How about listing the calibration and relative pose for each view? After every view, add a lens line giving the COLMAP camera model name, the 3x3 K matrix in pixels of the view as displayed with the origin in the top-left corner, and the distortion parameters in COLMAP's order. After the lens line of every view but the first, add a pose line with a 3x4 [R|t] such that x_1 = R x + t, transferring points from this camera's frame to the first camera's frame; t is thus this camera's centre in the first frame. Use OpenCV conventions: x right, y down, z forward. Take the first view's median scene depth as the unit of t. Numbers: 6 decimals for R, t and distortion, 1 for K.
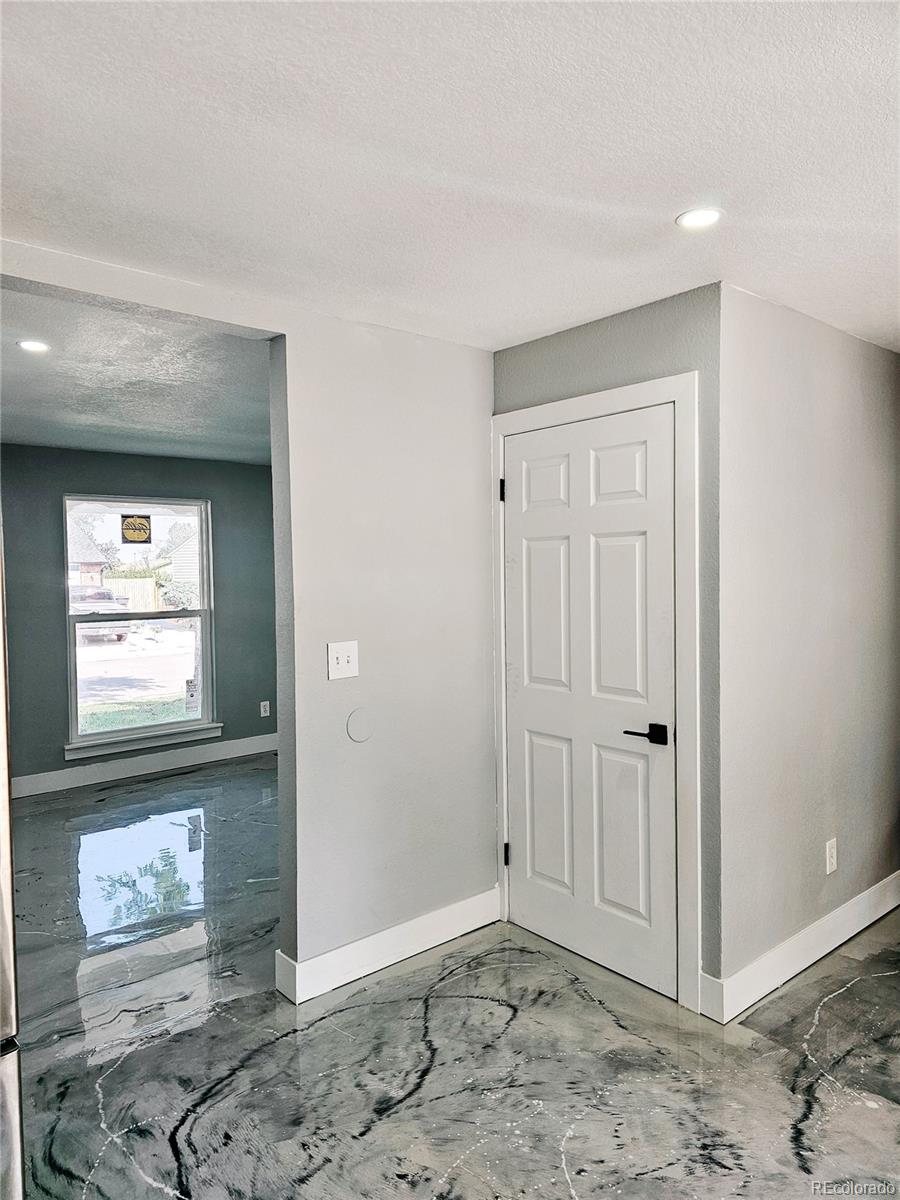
lens RADIAL K [[793.4, 0, 434.0], [0, 793.4, 598.1], [0, 0, 1]] dist [0.069981, -0.069812]
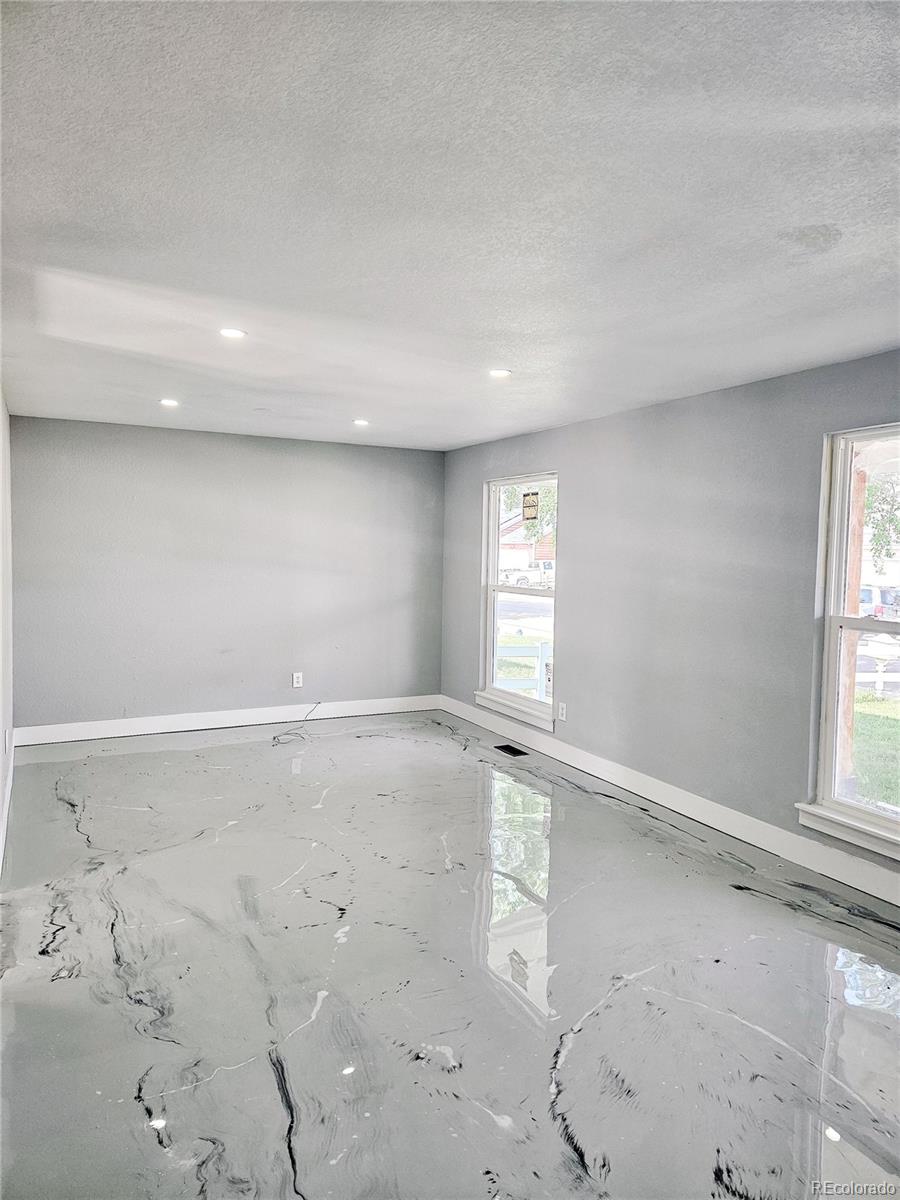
lens RADIAL K [[787.9, 0, 446.0], [0, 787.9, 602.0], [0, 0, 1]] dist [0.162165, -0.172331]
pose [[-0.239570, 0.076696, -0.967845, 0.258155], [-0.047193, 0.994777, 0.090511, -0.033927], [0.969731, 0.067360, -0.234699, 0.803874]]
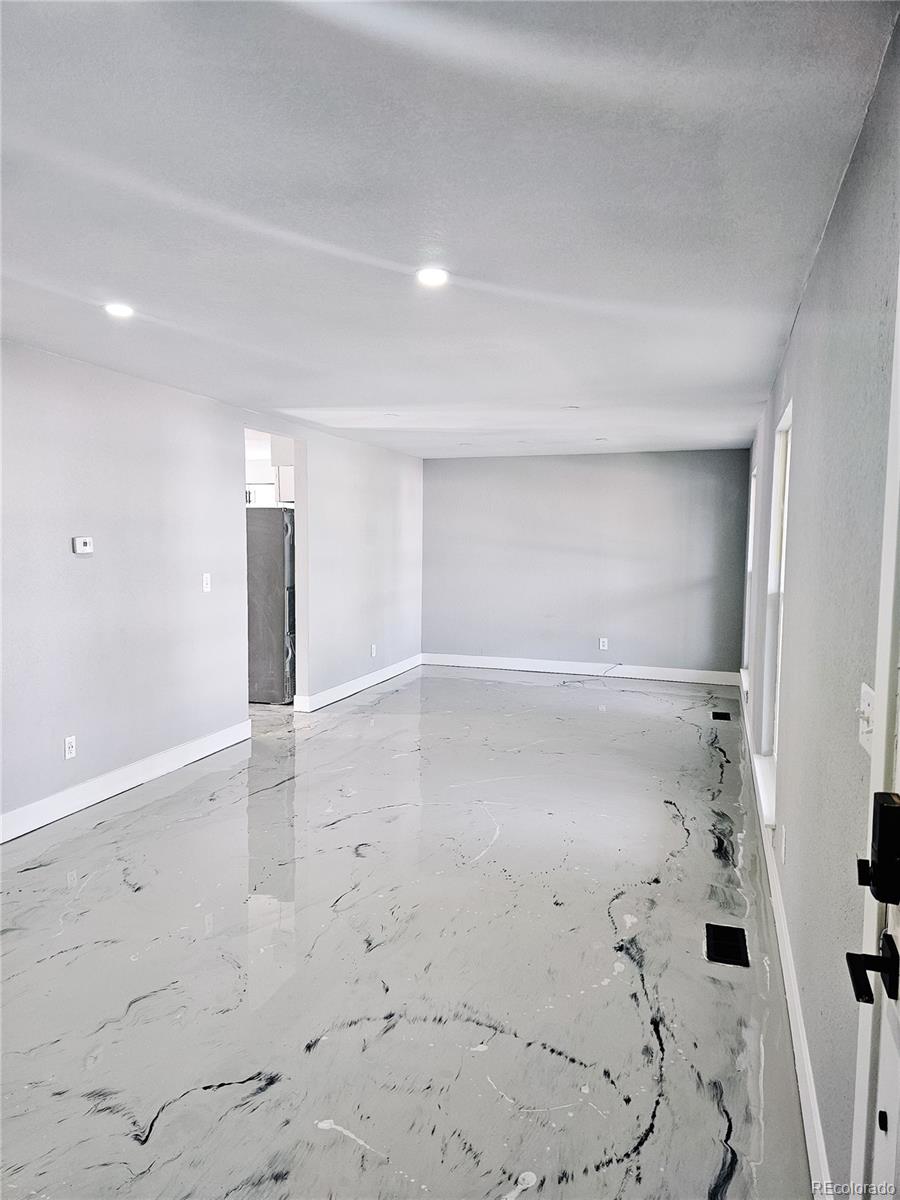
lens RADIAL K [[793.4, 0, 434.0], [0, 793.4, 598.1], [0, 0, 1]] dist [0.069981, -0.069812]
pose [[-0.861471, 0.045541, -0.505761, 0.196542], [-0.014650, 0.993327, 0.114398, -0.050448], [0.507596, 0.105960, -0.855055, 1.403366]]
